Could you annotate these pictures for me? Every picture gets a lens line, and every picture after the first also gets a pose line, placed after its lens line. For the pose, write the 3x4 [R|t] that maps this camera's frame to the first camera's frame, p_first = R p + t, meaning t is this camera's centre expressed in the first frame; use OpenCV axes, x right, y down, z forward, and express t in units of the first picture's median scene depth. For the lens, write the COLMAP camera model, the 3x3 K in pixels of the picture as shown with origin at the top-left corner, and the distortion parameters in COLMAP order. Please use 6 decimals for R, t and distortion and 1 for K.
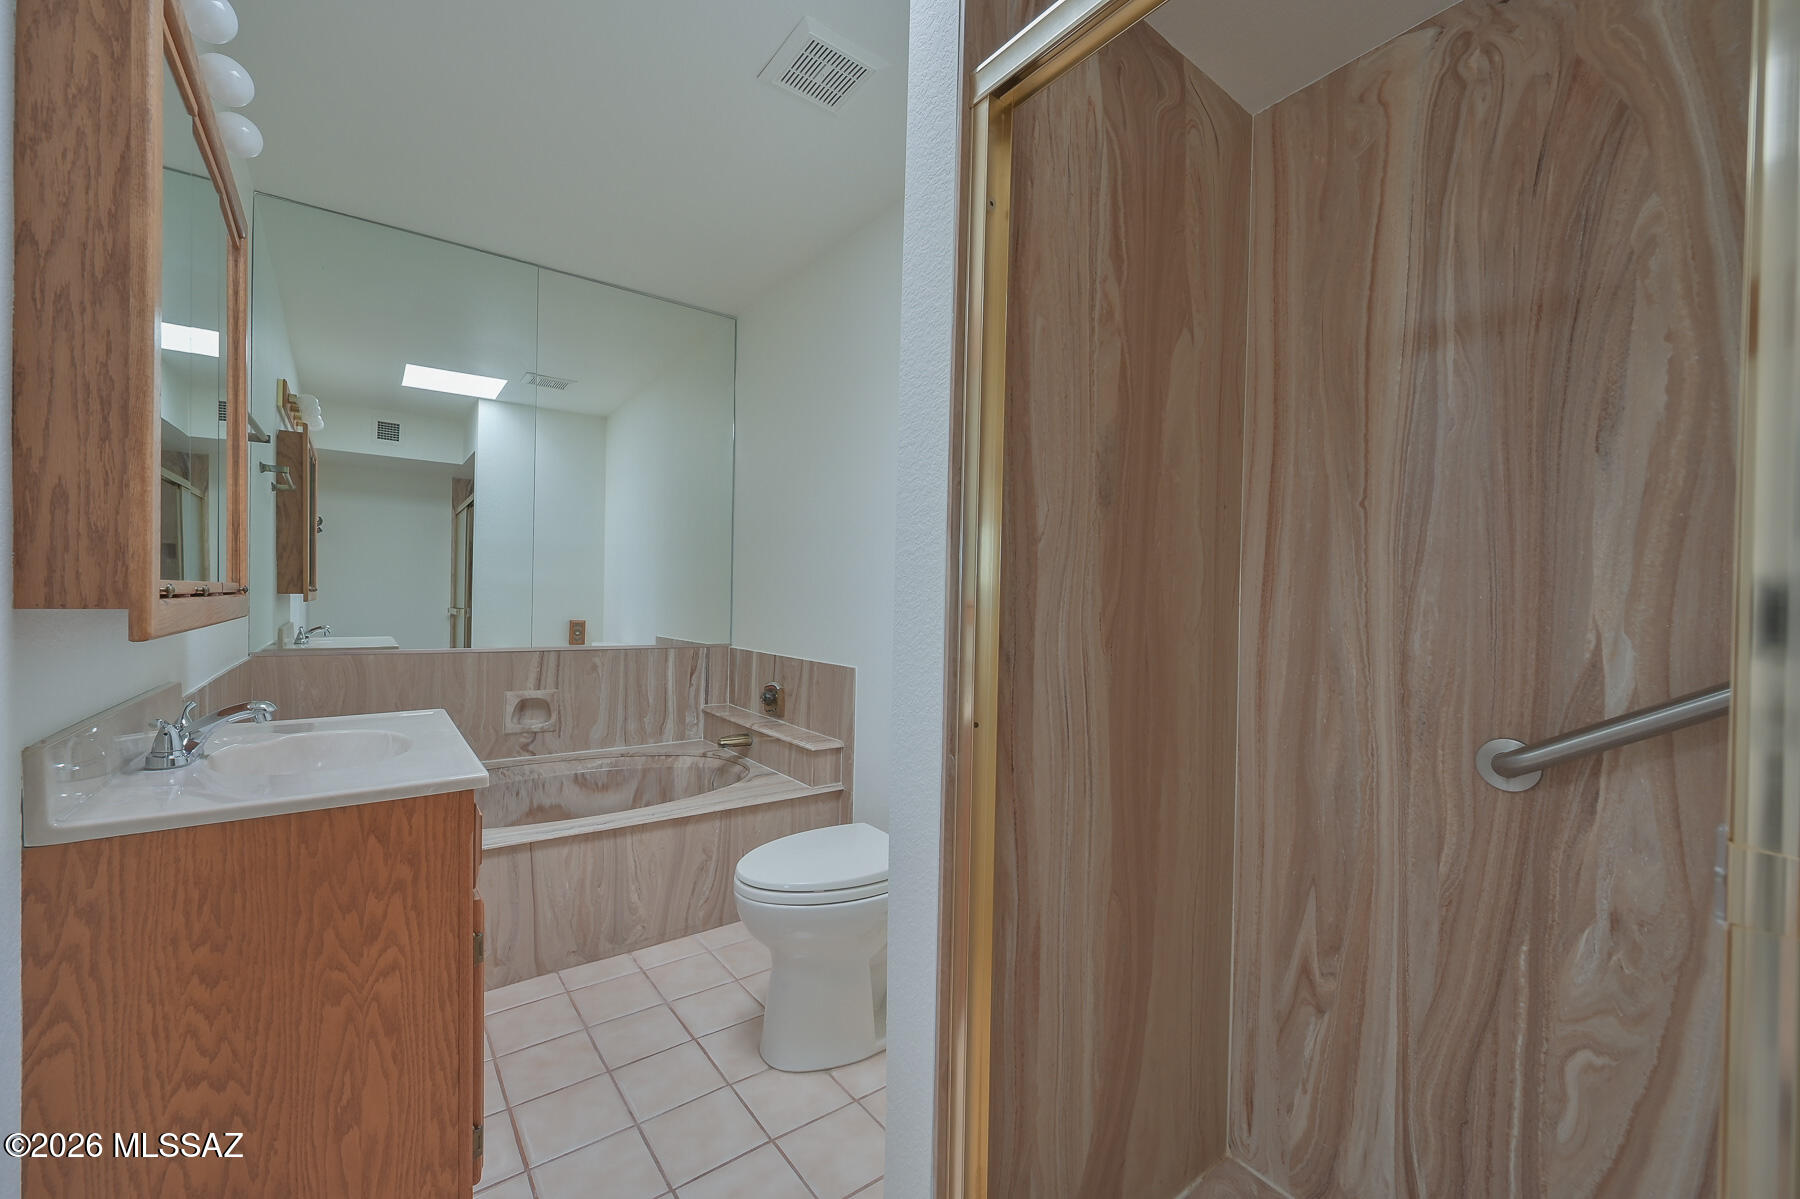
lens RADIAL K [[707.4, 0, 903.3], [0, 707.4, 604.8], [0, 0, 1]] dist [-0.001200, -0.000566]
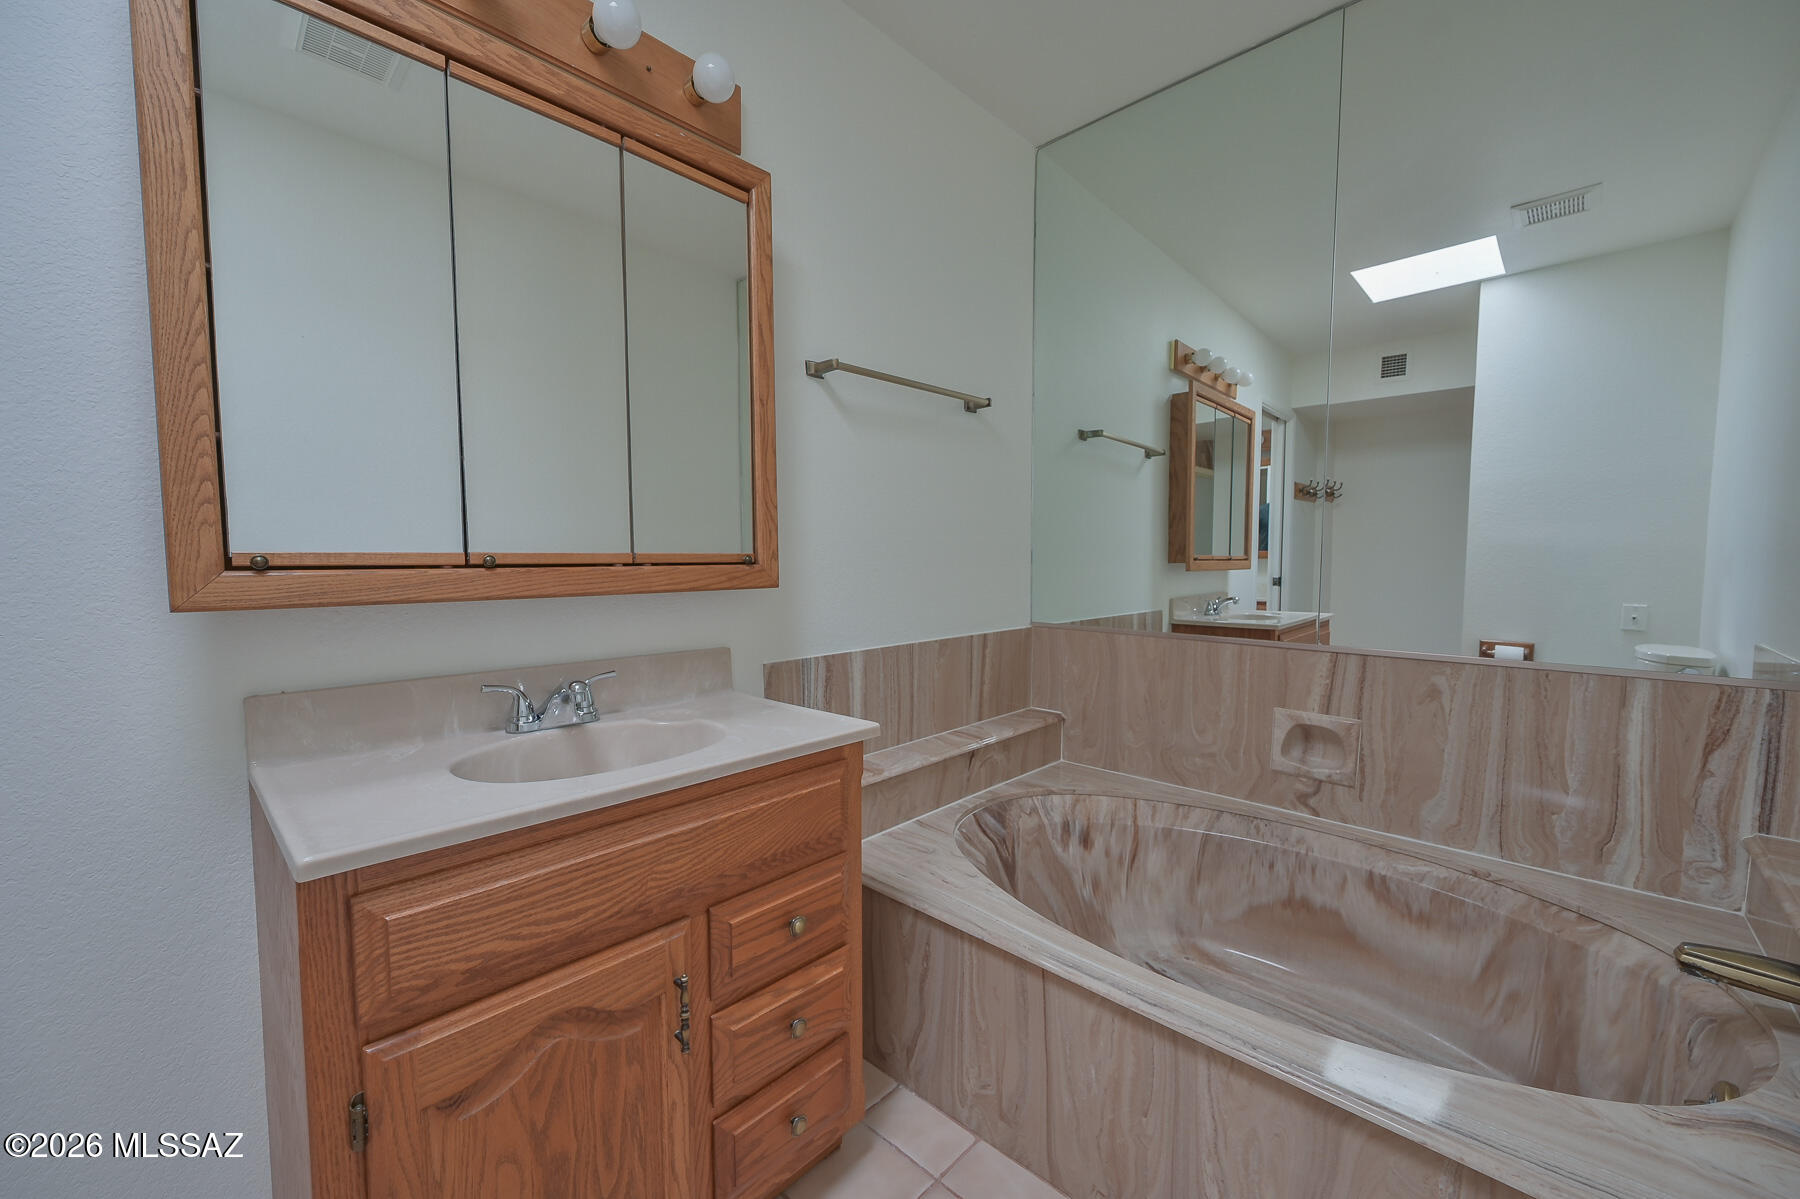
lens RADIAL K [[707.4, 0, 899.6], [0, 707.4, 602.5], [0, 0, 1]] dist [-0.001200, -0.000566]
pose [[0.162592, 0.046314, -0.985606, 0.028915], [-0.003350, 0.998918, 0.046387, -0.004901], [0.986688, -0.004240, 0.162572, 0.514035]]
